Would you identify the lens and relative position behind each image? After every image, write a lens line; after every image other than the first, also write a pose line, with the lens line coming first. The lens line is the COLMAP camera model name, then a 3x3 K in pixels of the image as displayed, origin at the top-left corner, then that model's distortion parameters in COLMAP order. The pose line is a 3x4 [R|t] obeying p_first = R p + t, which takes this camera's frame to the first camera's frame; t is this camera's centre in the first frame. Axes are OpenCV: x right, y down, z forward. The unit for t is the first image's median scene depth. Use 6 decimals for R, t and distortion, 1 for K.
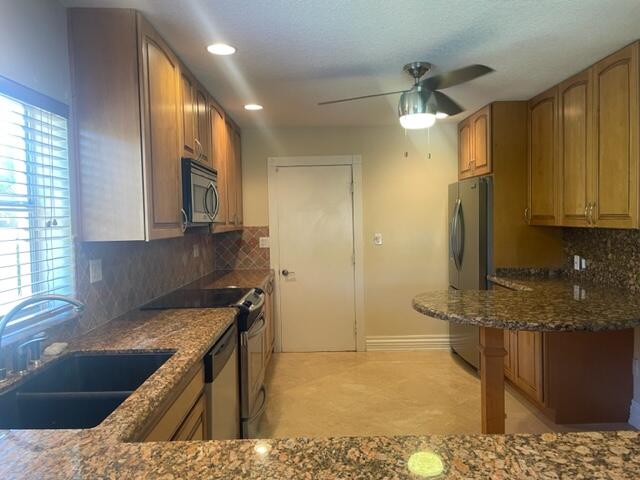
lens RADIAL K [[483.5, 0, 317.2], [0, 483.5, 238.2], [0, 0, 1]] dist [0.043652, -0.059094]
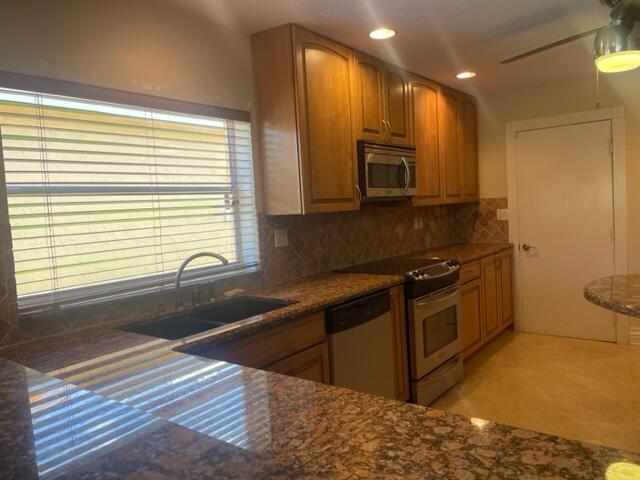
lens RADIAL K [[483.5, 0, 317.9], [0, 483.5, 239.2], [0, 0, 1]] dist [0.043652, -0.059094]
pose [[0.792744, 0.021436, -0.609177, 0.314900], [0.013295, 0.998536, 0.052439, 0.003626], [0.609410, -0.049670, 0.791298, 0.041409]]
